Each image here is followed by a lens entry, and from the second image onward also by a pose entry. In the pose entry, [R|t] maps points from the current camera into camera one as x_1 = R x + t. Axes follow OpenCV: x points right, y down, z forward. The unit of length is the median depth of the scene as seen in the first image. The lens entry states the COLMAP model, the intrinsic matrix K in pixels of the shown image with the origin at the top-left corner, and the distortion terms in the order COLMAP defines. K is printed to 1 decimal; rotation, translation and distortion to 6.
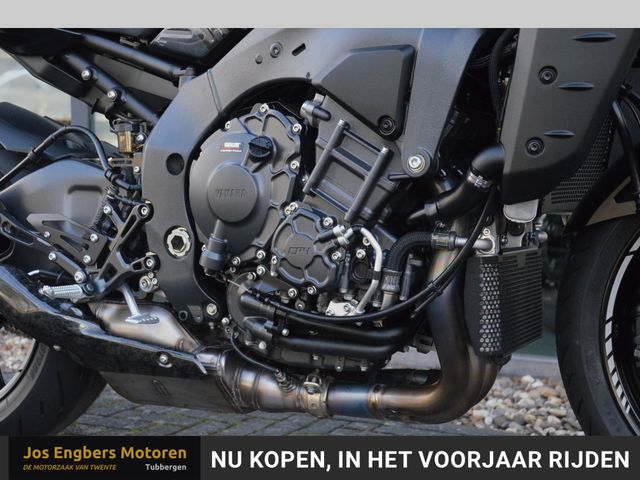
lens RADIAL K [[939.1, 0, 315.4], [0, 939.1, 254.5], [0, 0, 1]] dist [0.142282, 0.000000]
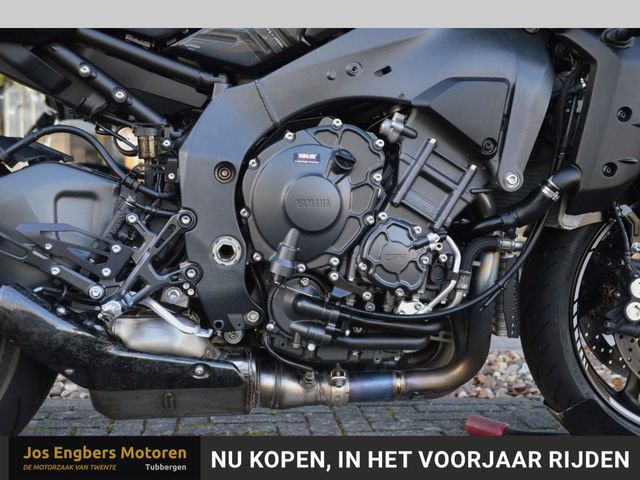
lens RADIAL K [[763.3, 0, 322.0], [0, 763.3, 246.7], [0, 0, 1]] dist [0.073408, 0.000000]
pose [[0.830720, -0.029717, 0.555897, -0.555194], [0.023625, 0.999556, 0.018130, -0.032898], [-0.556190, -0.001927, 0.831053, 0.302927]]
